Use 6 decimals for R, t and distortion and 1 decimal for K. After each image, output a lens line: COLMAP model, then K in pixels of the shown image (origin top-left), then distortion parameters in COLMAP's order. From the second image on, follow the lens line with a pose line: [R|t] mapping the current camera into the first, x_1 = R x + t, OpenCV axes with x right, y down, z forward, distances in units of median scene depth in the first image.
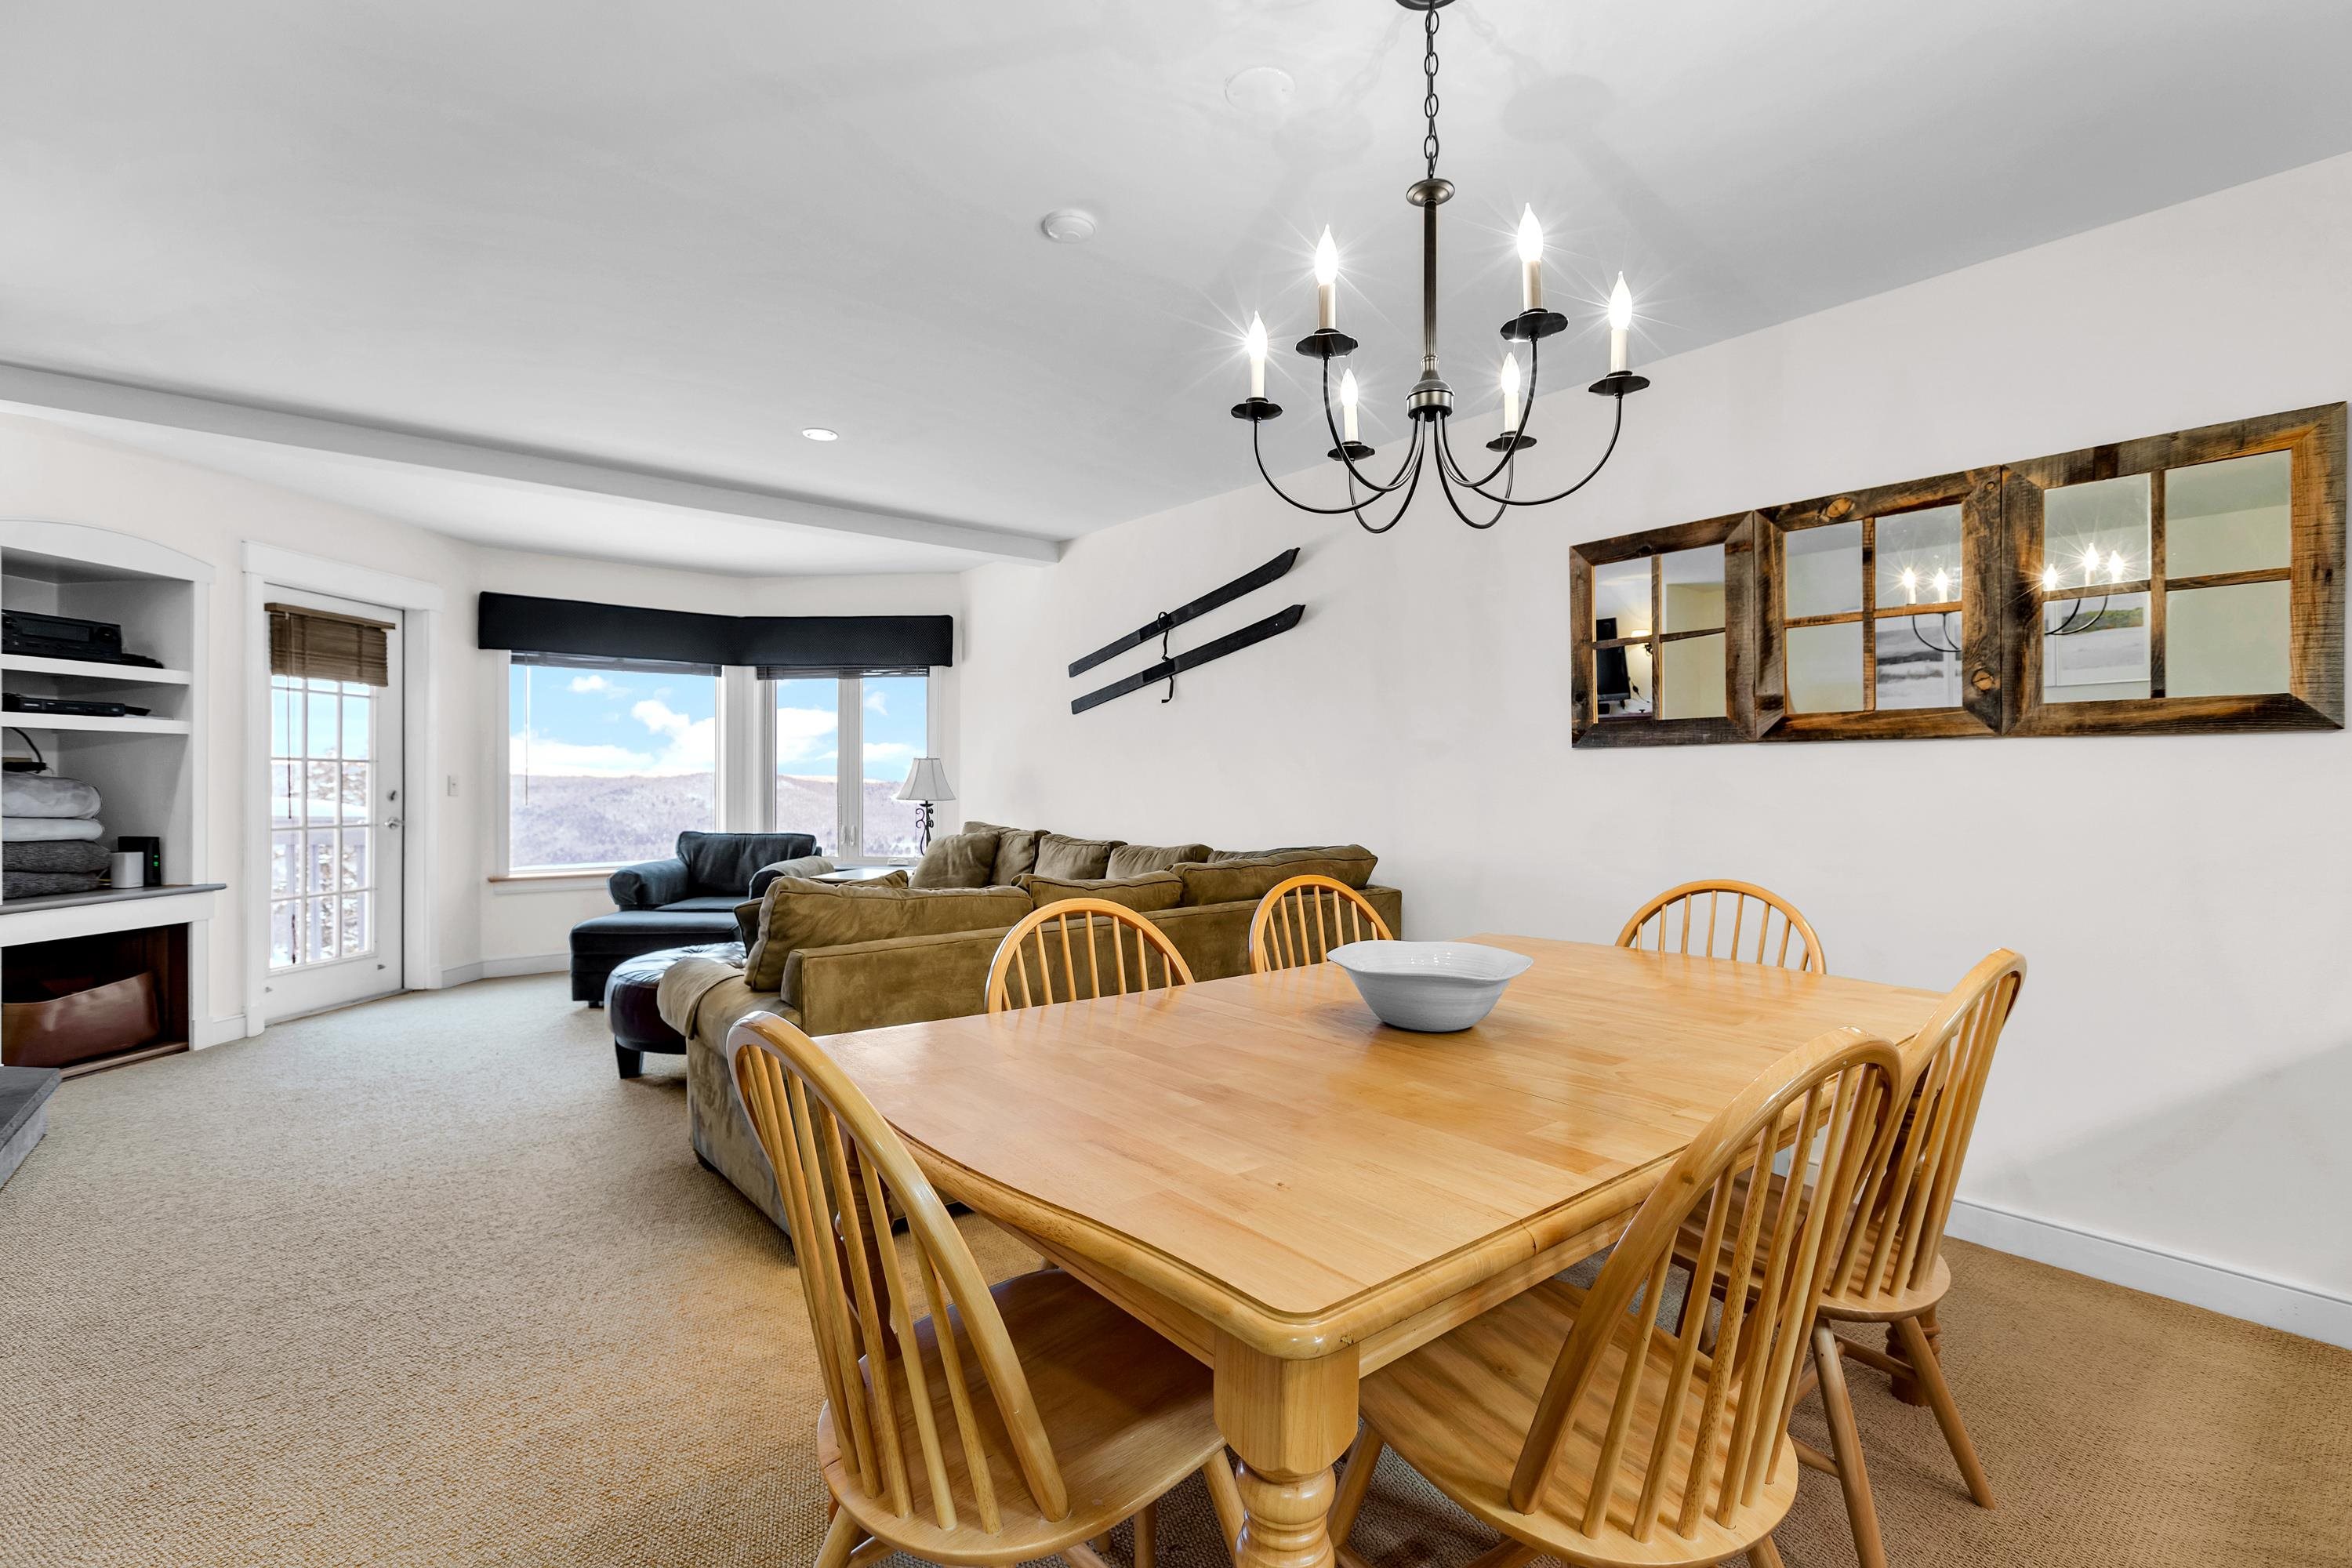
lens RADIAL K [[1049.8, 0, 1176.0], [0, 1049.8, 784.0], [0, 0, 1]] dist [-0.000003, -0.000543]
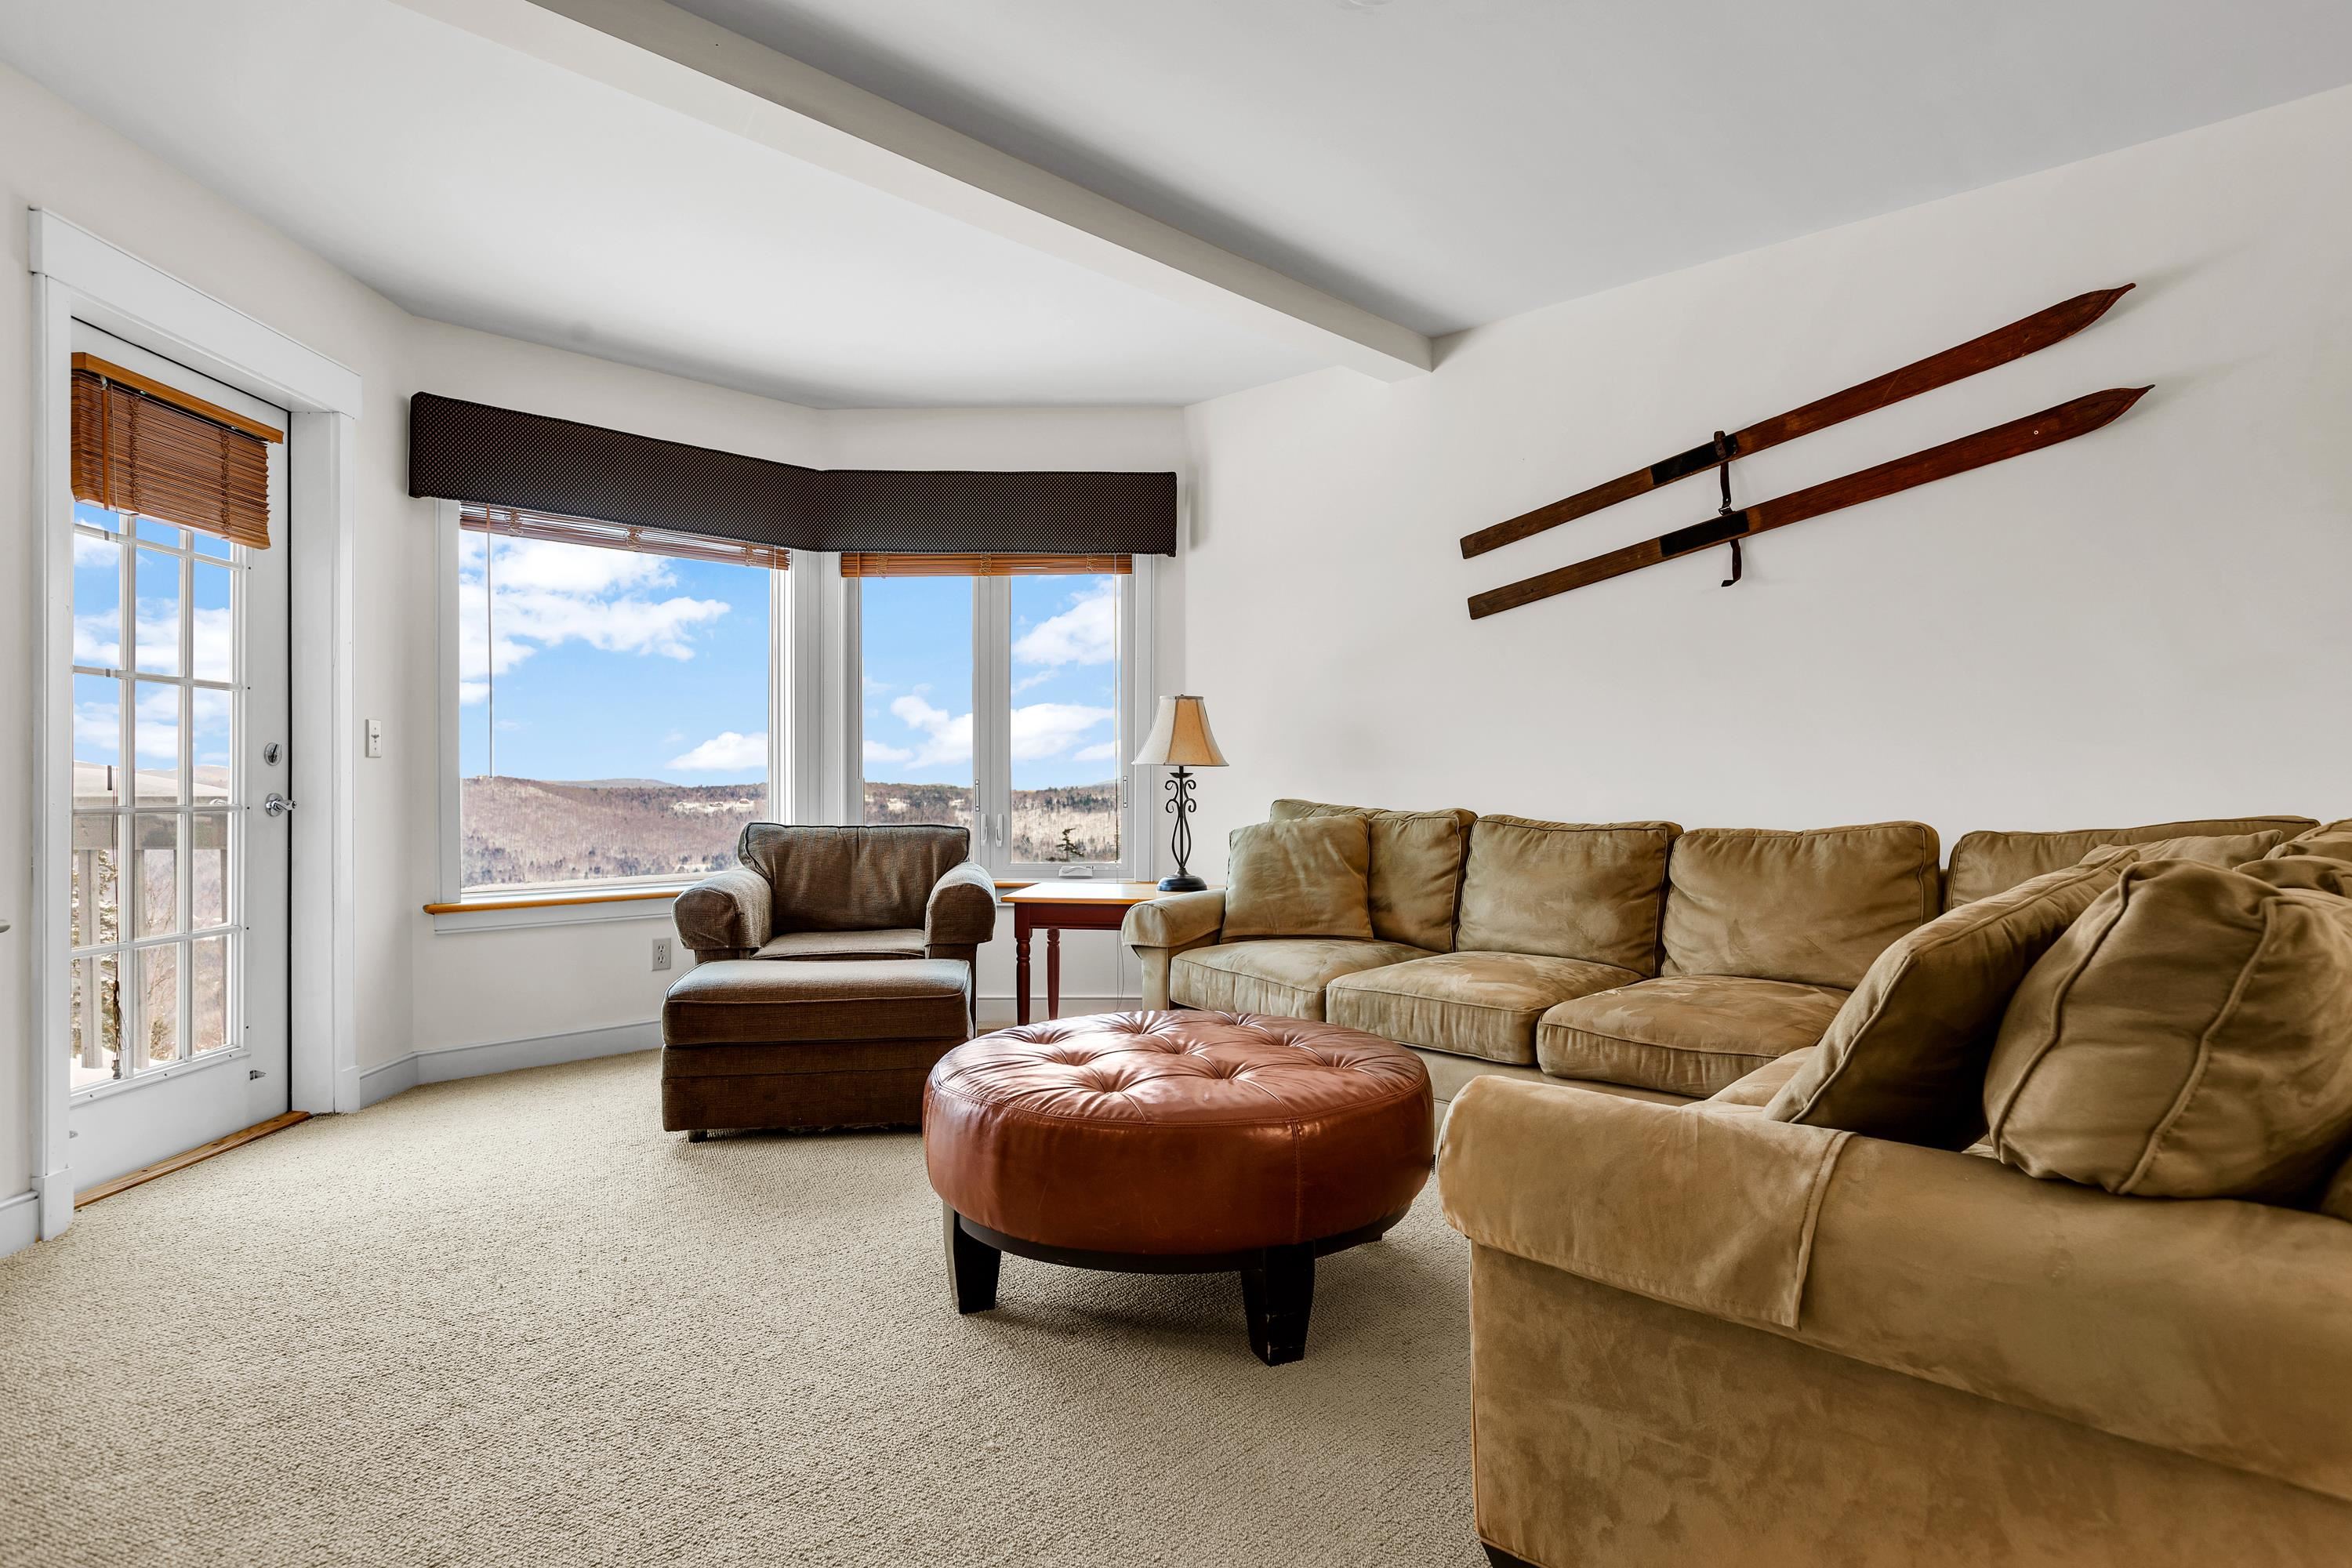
lens RADIAL K [[1274.1, 0, 1176.0], [0, 1274.1, 784.0], [0, 0, 1]] dist [0.002586, 0.000930]
pose [[0.994008, -0.004535, 0.109210, -0.467564], [0.004841, 0.999985, -0.002531, 0.039419], [-0.109197, 0.003045, 0.994015, 0.391123]]
